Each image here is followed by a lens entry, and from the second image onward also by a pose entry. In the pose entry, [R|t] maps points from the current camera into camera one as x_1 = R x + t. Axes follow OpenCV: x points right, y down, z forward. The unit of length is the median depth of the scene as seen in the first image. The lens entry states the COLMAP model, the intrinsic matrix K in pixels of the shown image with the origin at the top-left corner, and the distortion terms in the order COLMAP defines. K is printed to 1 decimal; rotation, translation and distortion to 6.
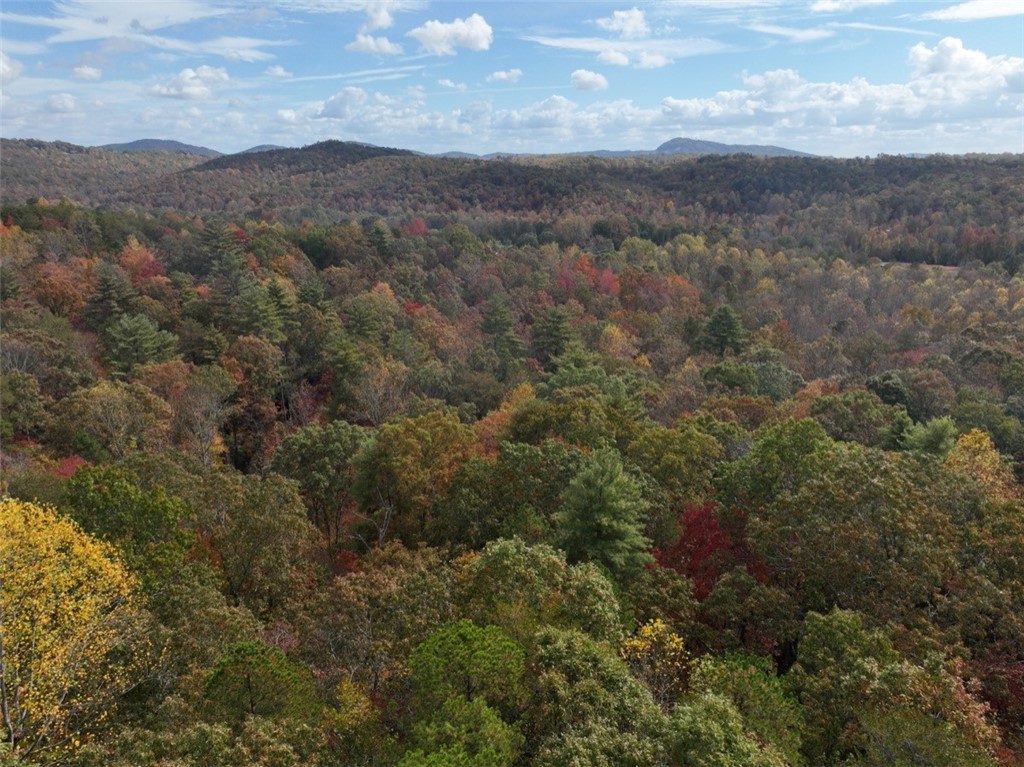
lens RADIAL K [[740.1, 0, 519.3], [0, 740.1, 383.6], [0, 0, 1]] dist [0.001249, 0.014287]
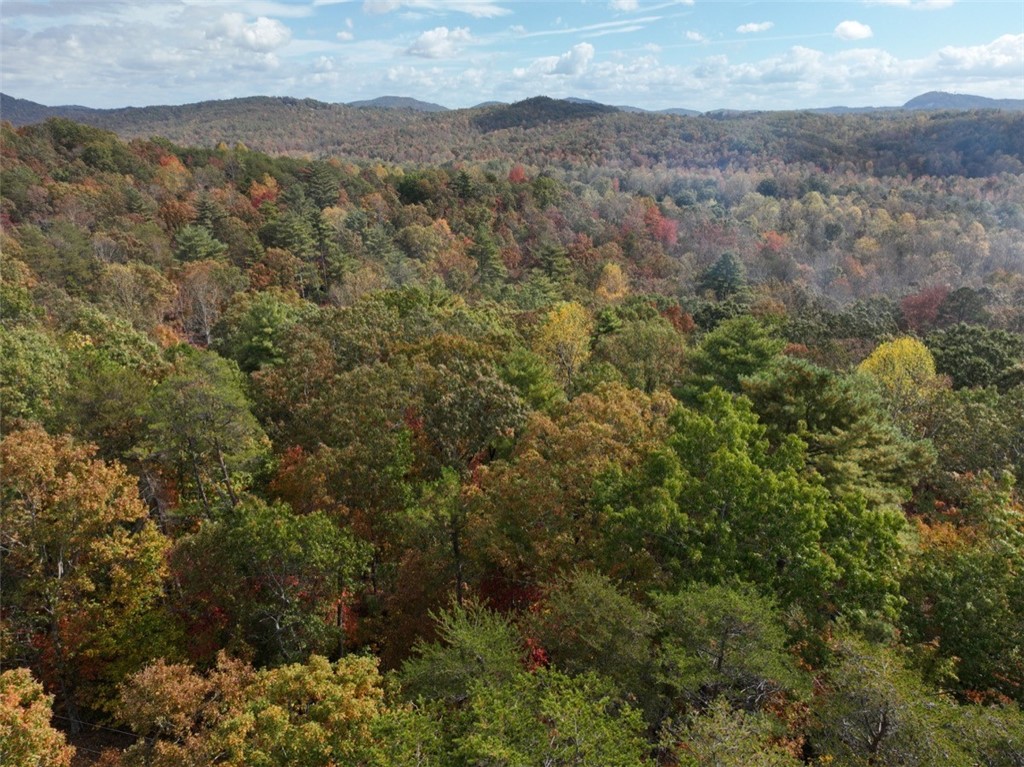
lens RADIAL K [[740.1, 0, 519.5], [0, 740.1, 392.4], [0, 0, 1]] dist [0.001249, 0.014287]
pose [[0.958975, 0.102629, -0.264262, 0.458767], [-0.085914, 0.993545, 0.074082, 0.060603], [0.270159, -0.048339, 0.961601, -0.128218]]
